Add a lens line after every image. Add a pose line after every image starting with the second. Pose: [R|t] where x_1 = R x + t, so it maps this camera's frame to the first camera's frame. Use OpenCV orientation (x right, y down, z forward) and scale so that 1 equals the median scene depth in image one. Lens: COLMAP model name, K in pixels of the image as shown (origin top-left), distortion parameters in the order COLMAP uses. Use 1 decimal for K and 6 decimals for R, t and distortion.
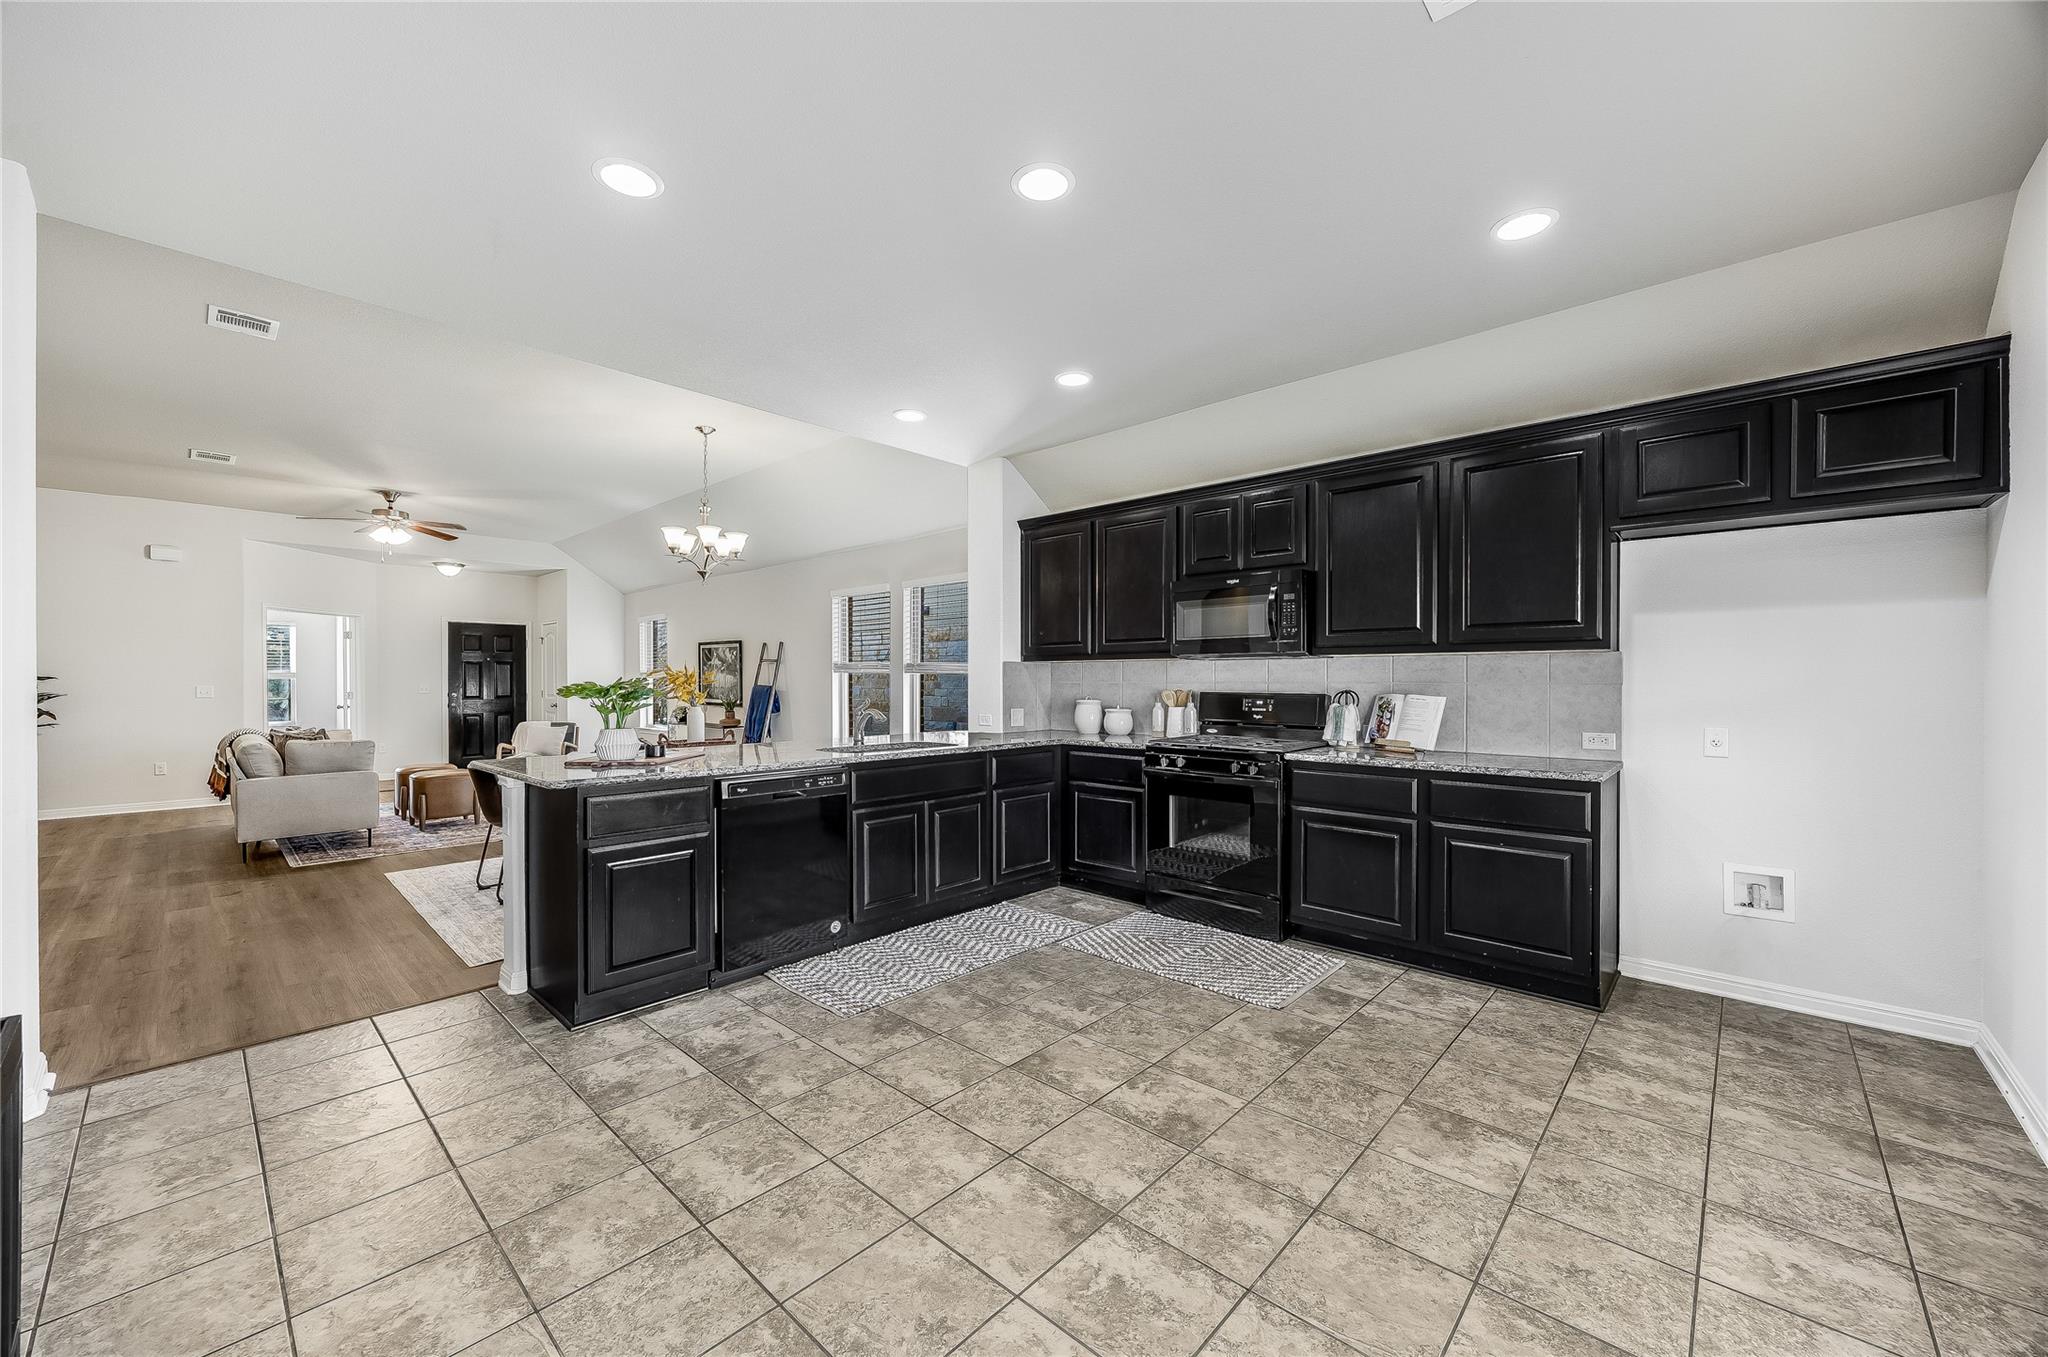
lens RADIAL K [[787.4, 0, 1024.4], [0, 787.4, 682.3], [0, 0, 1]] dist [-0.003791, 0.000800]
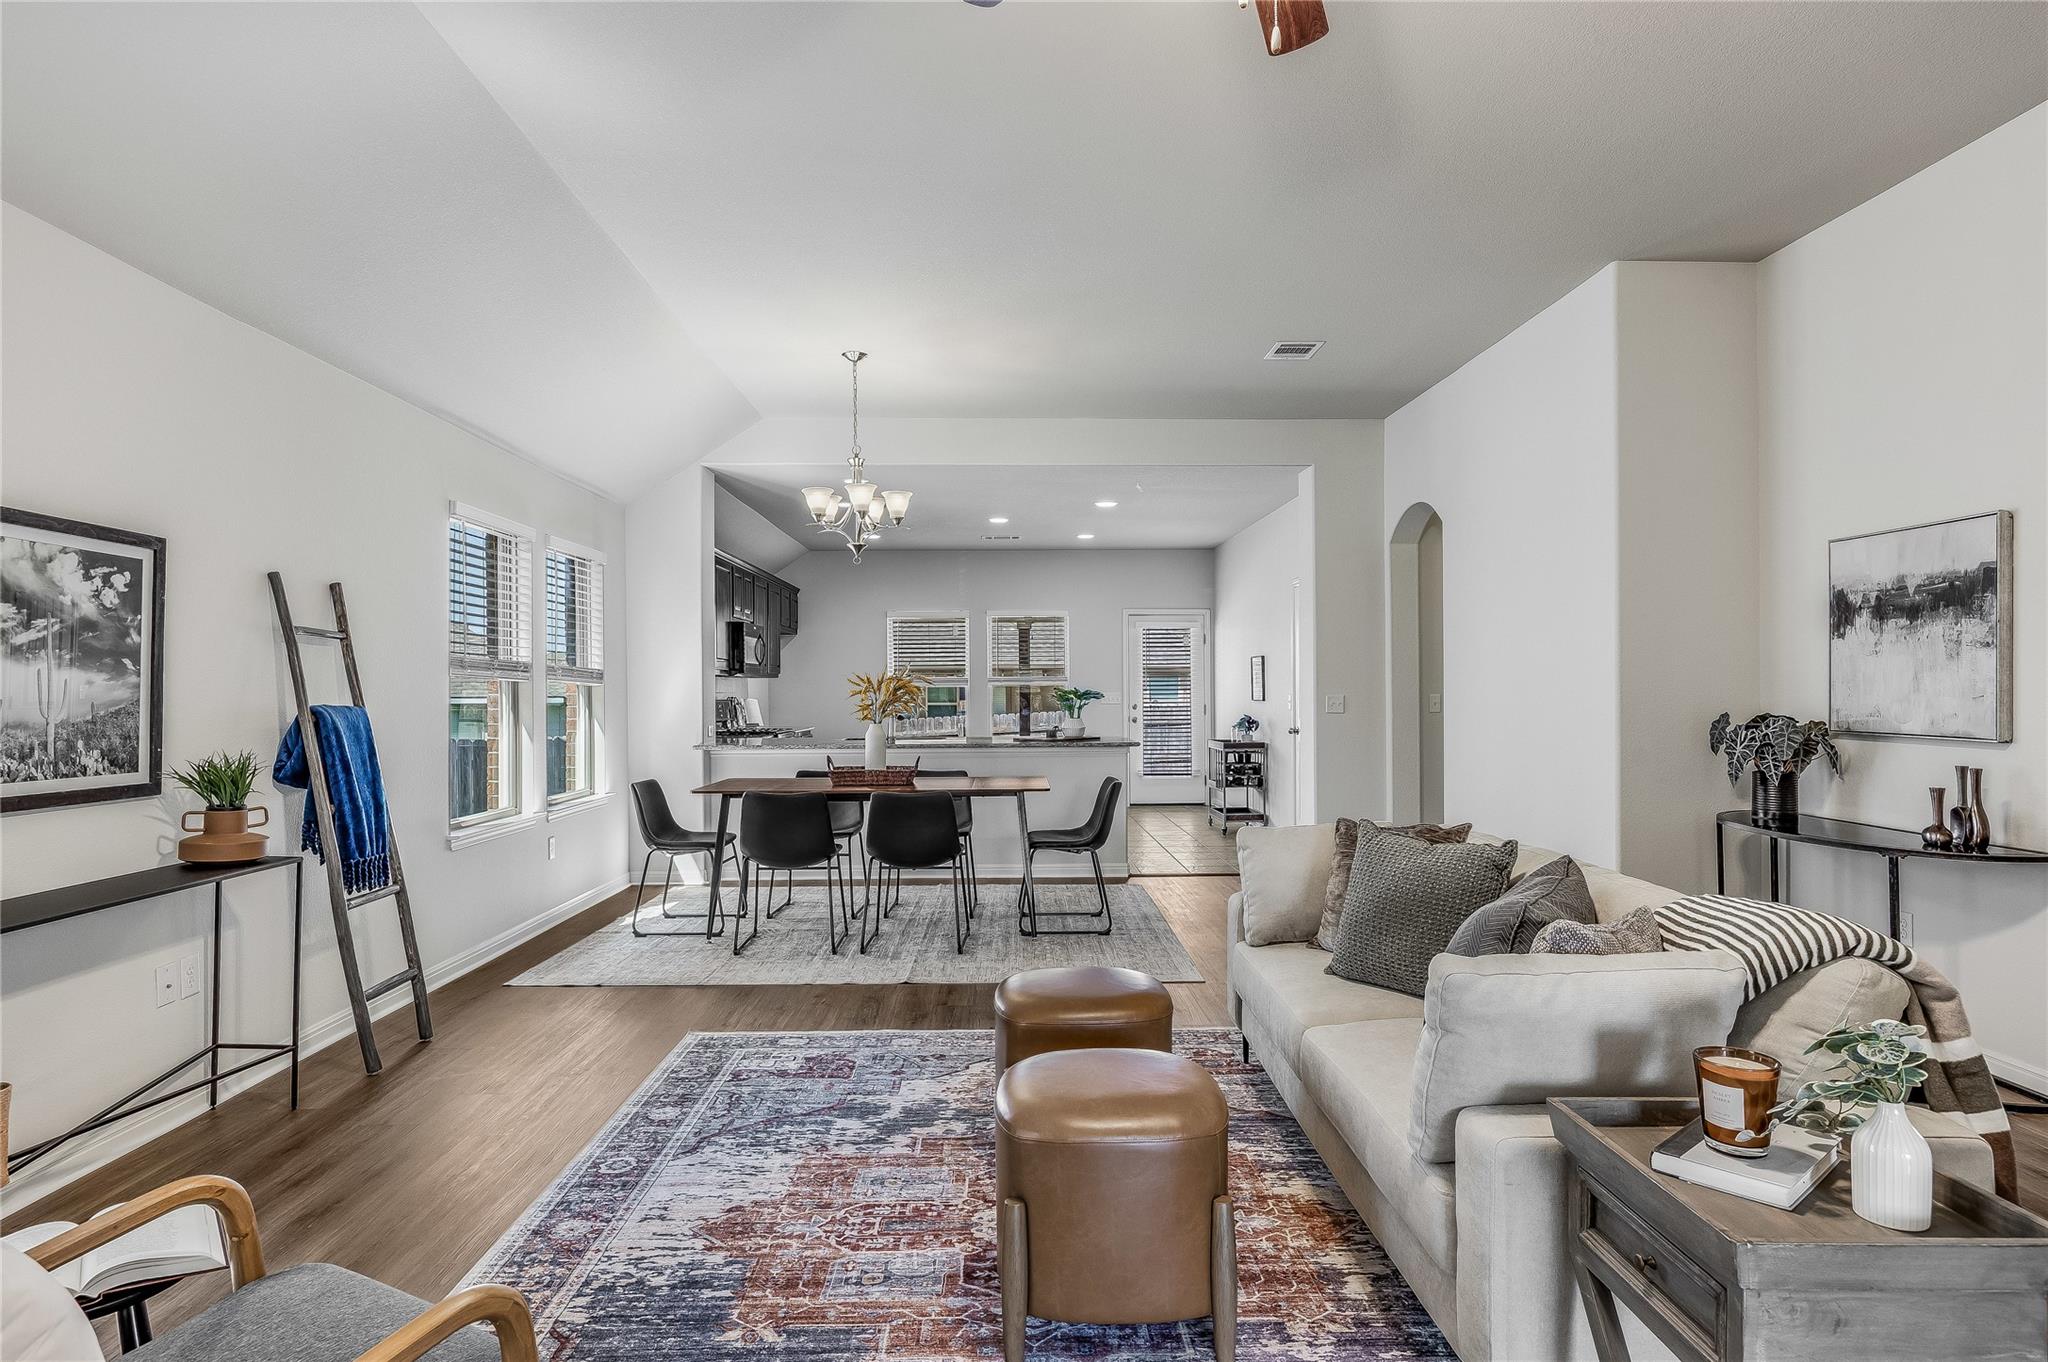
lens RADIAL K [[1110.8, 0, 1021.6], [0, 1110.8, 681.8], [0, 0, 1]] dist [-0.004278, -0.002312]
pose [[-0.695374, 0.010142, 0.718577, -1.937099], [0.007805, 0.999948, -0.006560, -0.003013], [-0.718606, 0.001047, -0.695417, 2.467484]]
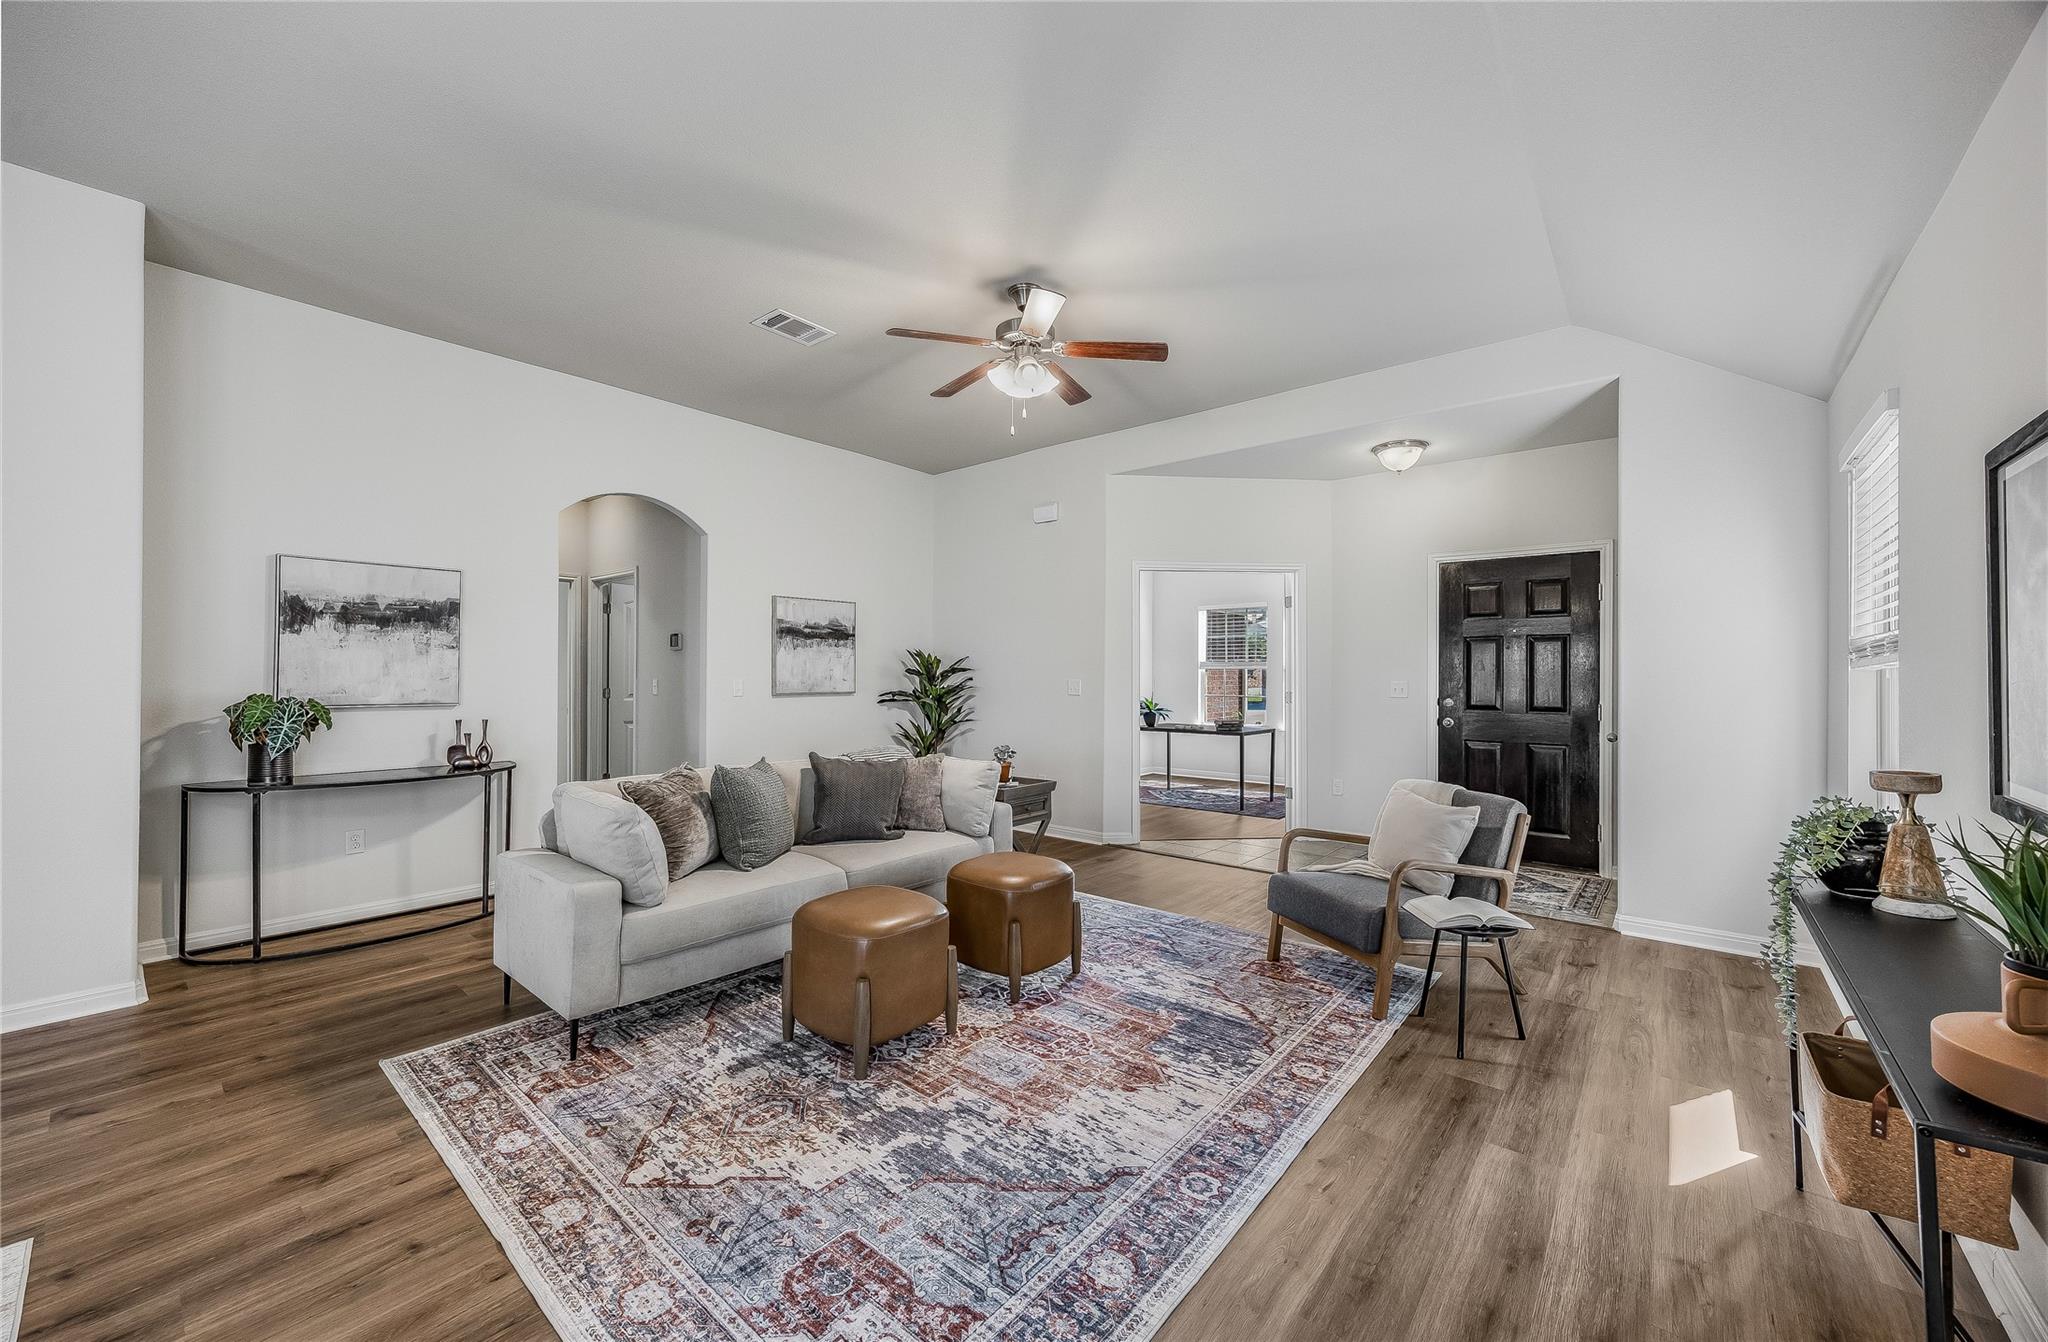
lens RADIAL K [[778.9, 0, 1031.2], [0, 778.9, 668.0], [0, 0, 1]] dist [-0.001499, 0.000689]
pose [[0.055561, -0.008482, -0.998419, -0.646213], [-0.005505, 0.999946, -0.008801, 0.000108], [0.998440, 0.005986, 0.055511, 1.979154]]
